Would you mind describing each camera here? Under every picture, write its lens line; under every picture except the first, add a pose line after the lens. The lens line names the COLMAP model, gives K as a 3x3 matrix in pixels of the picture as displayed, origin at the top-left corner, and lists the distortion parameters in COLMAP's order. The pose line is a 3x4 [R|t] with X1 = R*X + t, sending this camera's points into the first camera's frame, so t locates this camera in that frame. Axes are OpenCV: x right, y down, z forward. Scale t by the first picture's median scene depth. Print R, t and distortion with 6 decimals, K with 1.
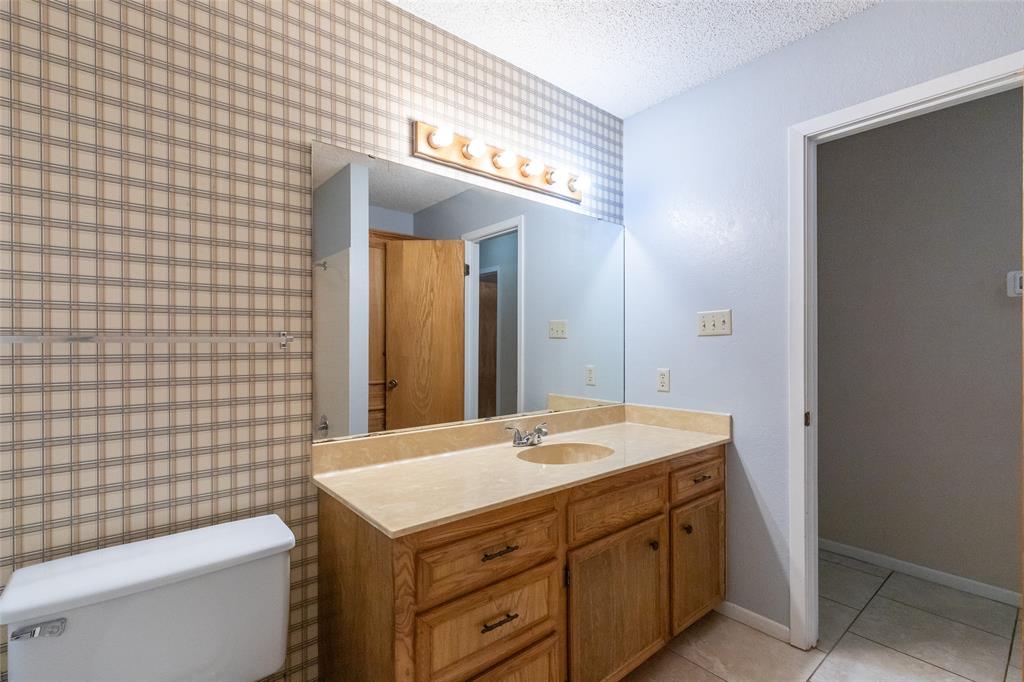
lens RADIAL K [[469.2, 0, 508.1], [0, 469.2, 345.7], [0, 0, 1]] dist [0.001046, 0.000002]
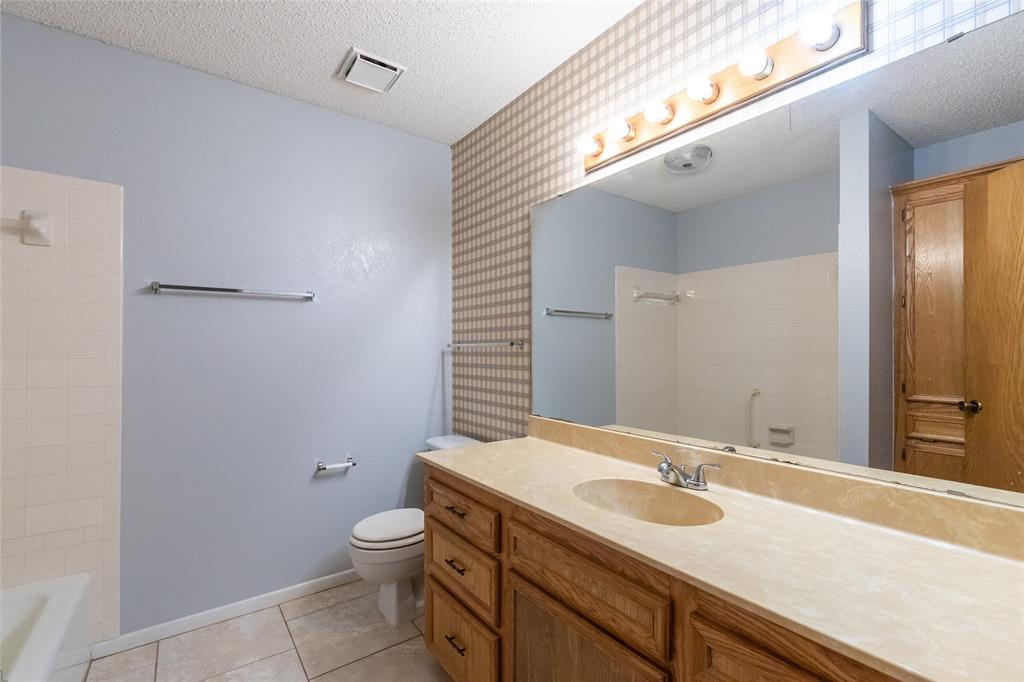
lens RADIAL K [[452.5, 0, 512.9], [0, 452.5, 348.8], [0, 0, 1]] dist [-0.001175, -0.000111]
pose [[-0.064528, 0.001906, -0.997914, 0.960295], [0.001800, 0.999997, 0.001793, 0.000527], [0.997914, -0.001680, -0.064531, 0.999310]]
